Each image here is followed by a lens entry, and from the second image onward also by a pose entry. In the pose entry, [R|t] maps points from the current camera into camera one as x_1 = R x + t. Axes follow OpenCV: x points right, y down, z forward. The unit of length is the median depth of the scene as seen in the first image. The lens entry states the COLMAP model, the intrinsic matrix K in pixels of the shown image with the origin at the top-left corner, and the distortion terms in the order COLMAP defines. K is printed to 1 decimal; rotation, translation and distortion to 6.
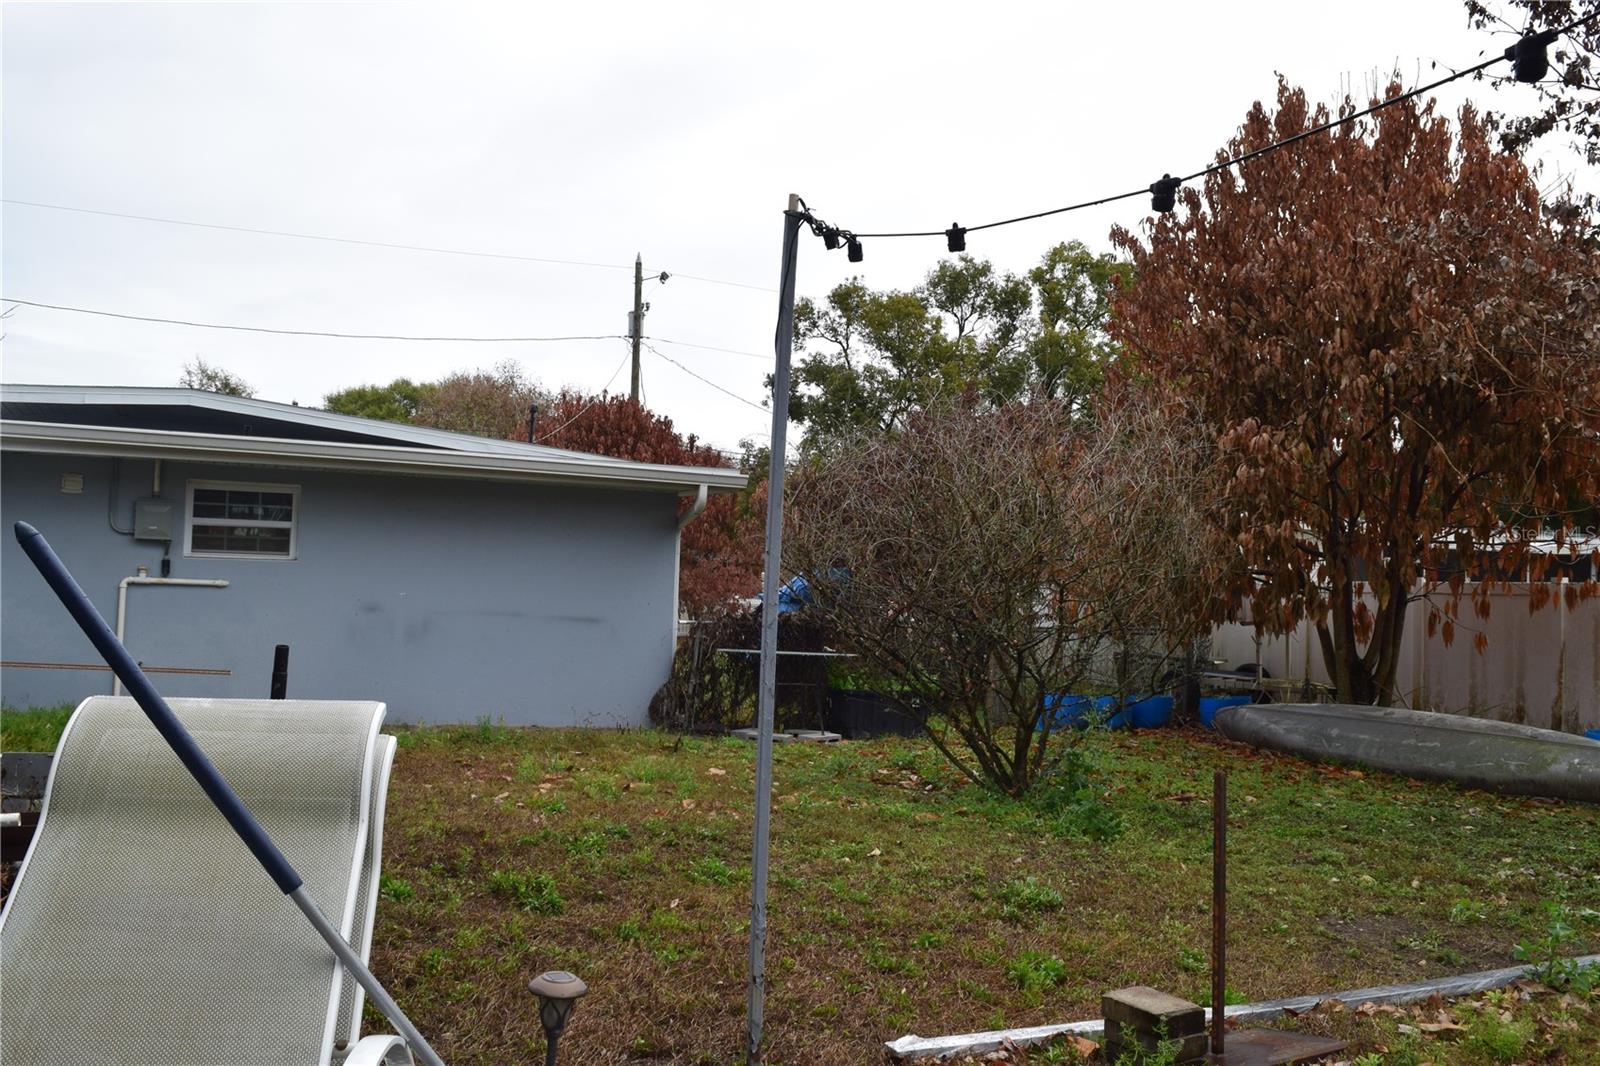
lens RADIAL K [[1254.2, 0, 803.0], [0, 1254.2, 522.3], [0, 0, 1]] dist [-0.093924, 0.024162]
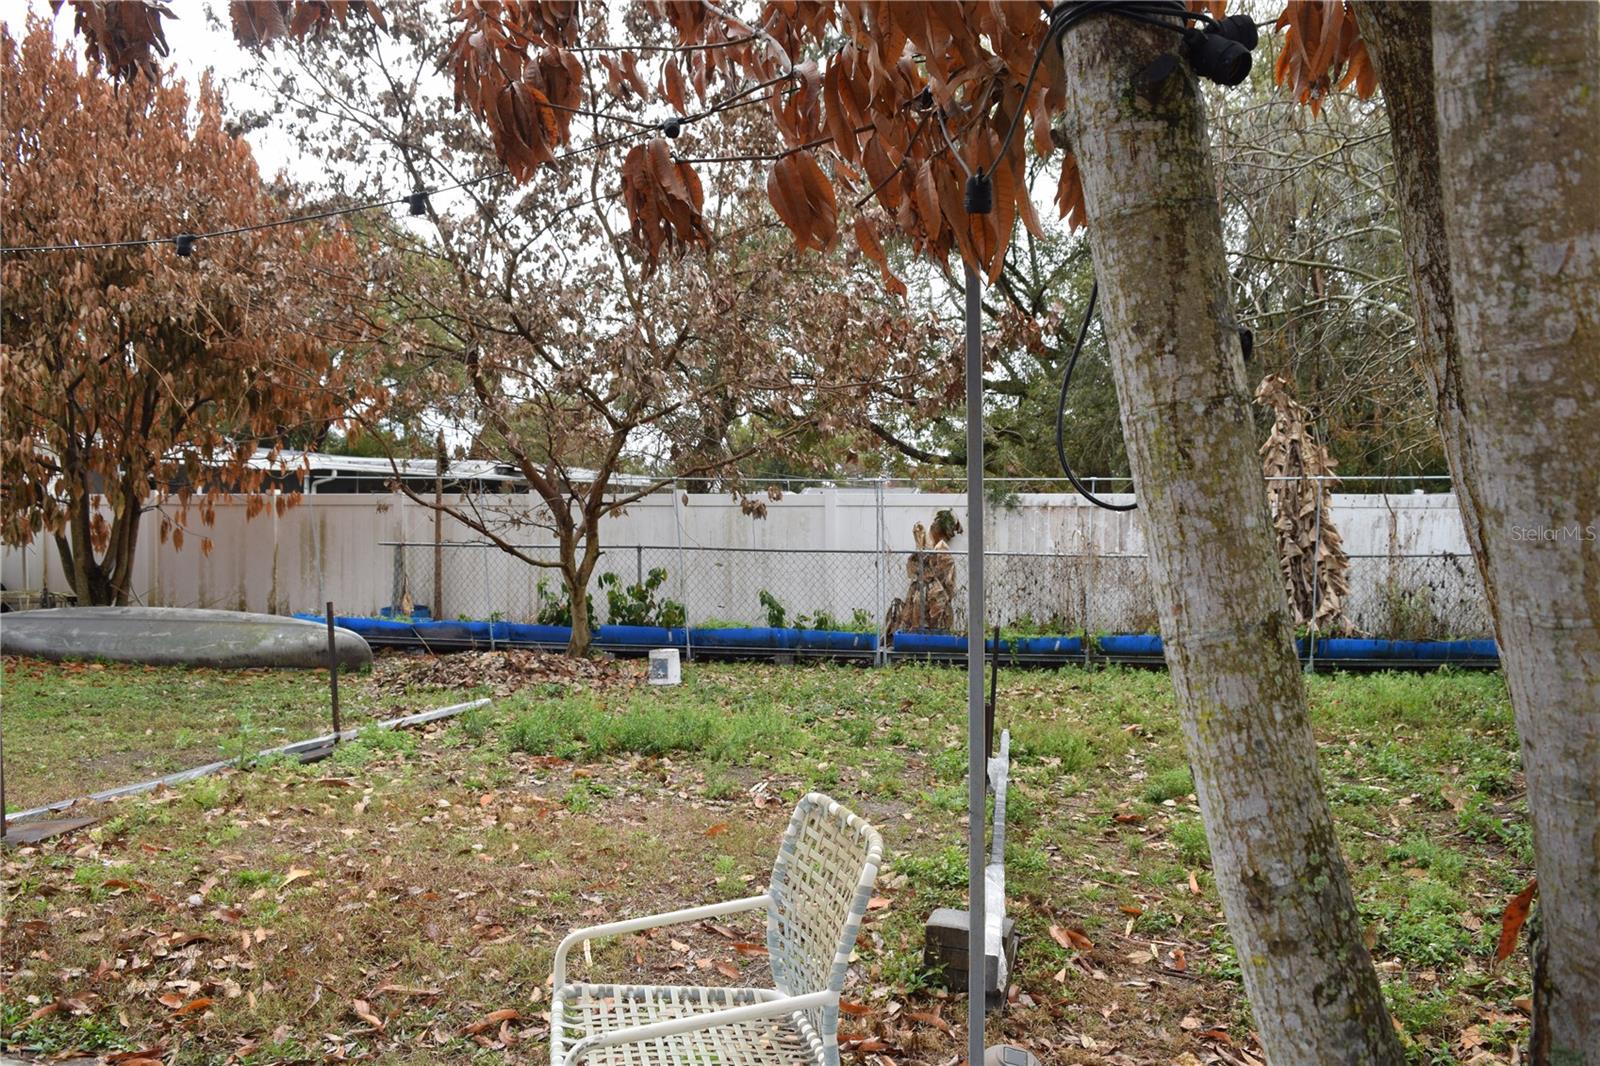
lens RADIAL K [[1254.2, 0, 812.5], [0, 1254.2, 534.9], [0, 0, 1]] dist [-0.093924, 0.024162]
pose [[0.576781, -0.034923, 0.816152, -0.065537], [-0.030917, 0.997437, 0.064529, -0.005019], [-0.816314, -0.062452, 0.574222, -0.144389]]
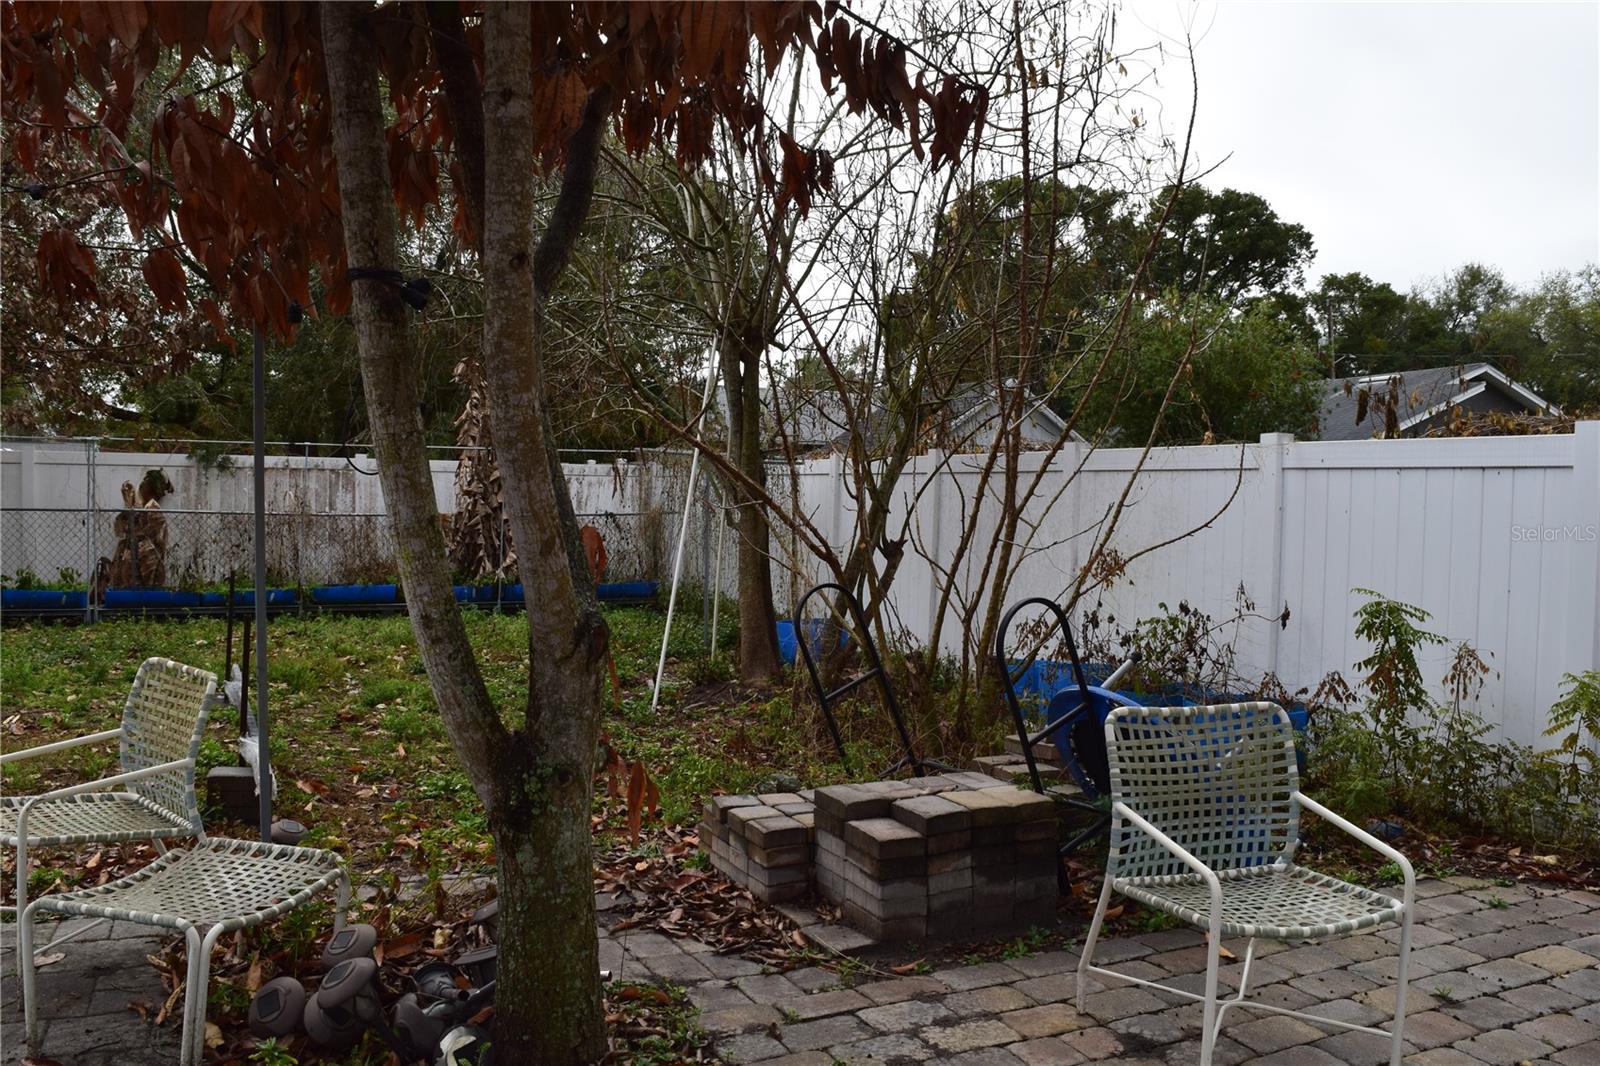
lens RADIAL K [[1254.2, 0, 801.5], [0, 1254.2, 539.6], [0, 0, 1]] dist [-0.093924, 0.024162]
pose [[0.003327, -0.064856, 0.997889, -0.198882], [-0.072125, 0.995280, 0.064926, -0.010042], [-0.997390, -0.072189, -0.001367, -0.187219]]
